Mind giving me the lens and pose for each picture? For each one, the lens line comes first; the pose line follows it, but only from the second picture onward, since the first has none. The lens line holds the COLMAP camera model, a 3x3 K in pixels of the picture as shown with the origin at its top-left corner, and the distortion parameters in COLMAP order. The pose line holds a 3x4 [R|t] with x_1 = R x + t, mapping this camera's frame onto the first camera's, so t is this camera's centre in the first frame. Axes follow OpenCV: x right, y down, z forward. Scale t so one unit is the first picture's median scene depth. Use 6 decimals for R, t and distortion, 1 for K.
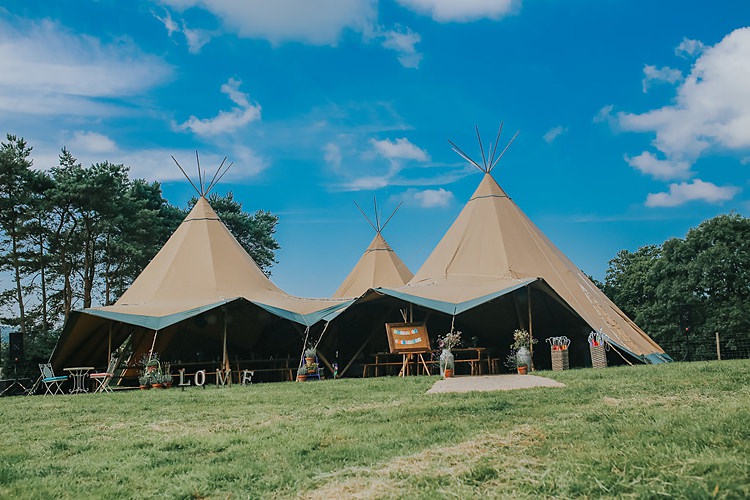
lens RADIAL K [[699.0, 0, 375.0], [0, 699.0, 250.0], [0, 0, 1]] dist [-0.044950, -0.004911]
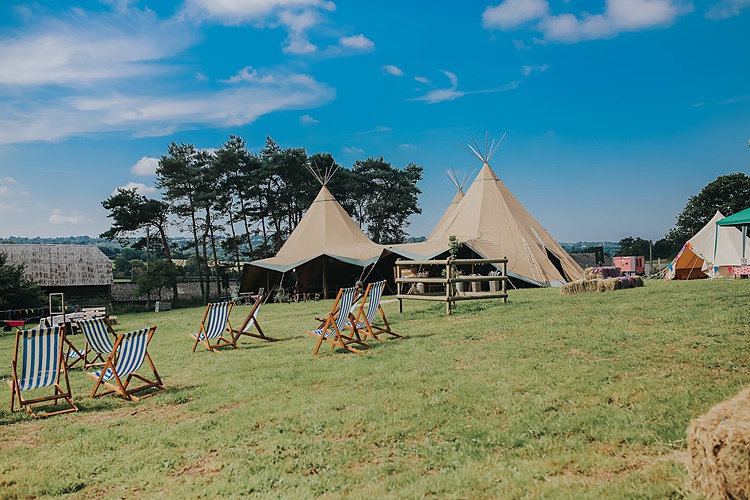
lens RADIAL K [[699.0, 0, 375.0], [0, 699.0, 250.0], [0, 0, 1]] dist [-0.044950, -0.004911]
pose [[0.933222, -0.026669, -0.358308, 0.302643], [0.077754, 0.988600, 0.128932, -0.086471], [0.350785, -0.148182, 0.924658, -0.340802]]
